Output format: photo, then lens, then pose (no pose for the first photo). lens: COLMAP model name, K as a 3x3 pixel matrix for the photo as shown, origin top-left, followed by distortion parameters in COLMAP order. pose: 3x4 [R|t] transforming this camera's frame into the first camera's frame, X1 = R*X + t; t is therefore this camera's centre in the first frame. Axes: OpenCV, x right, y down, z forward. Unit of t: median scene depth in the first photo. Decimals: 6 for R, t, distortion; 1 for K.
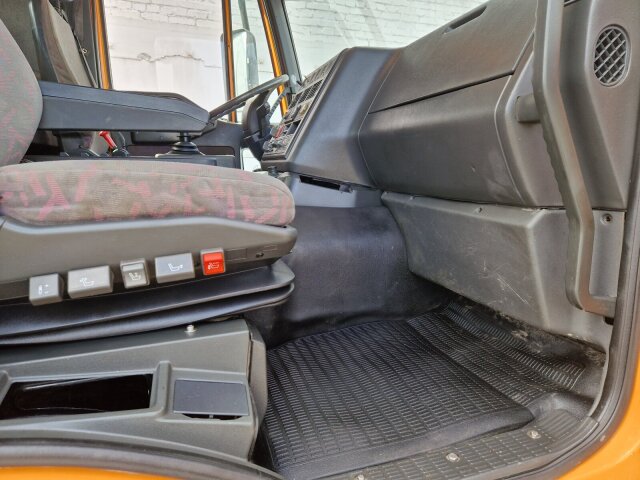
lens RADIAL K [[435.7, 0, 320.0], [0, 435.7, 240.0], [0, 0, 1]] dist [0.035513, -0.007343]
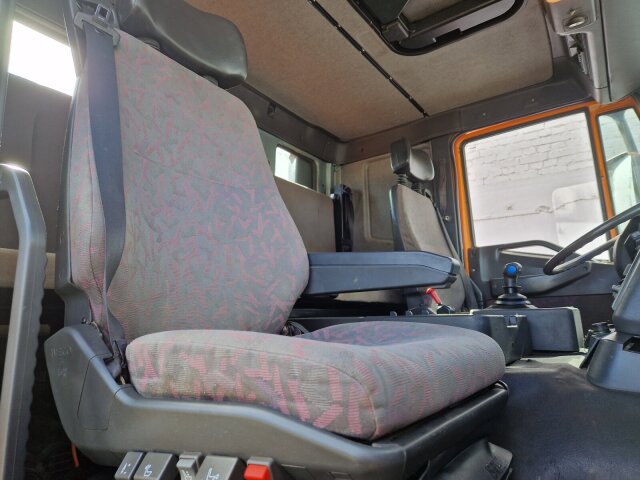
lens RADIAL K [[435.7, 0, 320.0], [0, 435.7, 240.0], [0, 0, 1]] dist [0.035513, -0.007343]
pose [[0.618082, -0.160082, -0.769641, 0.386759], [-0.108841, 0.952190, -0.285460, -0.115493], [0.778542, 0.260206, 0.571109, 0.572265]]
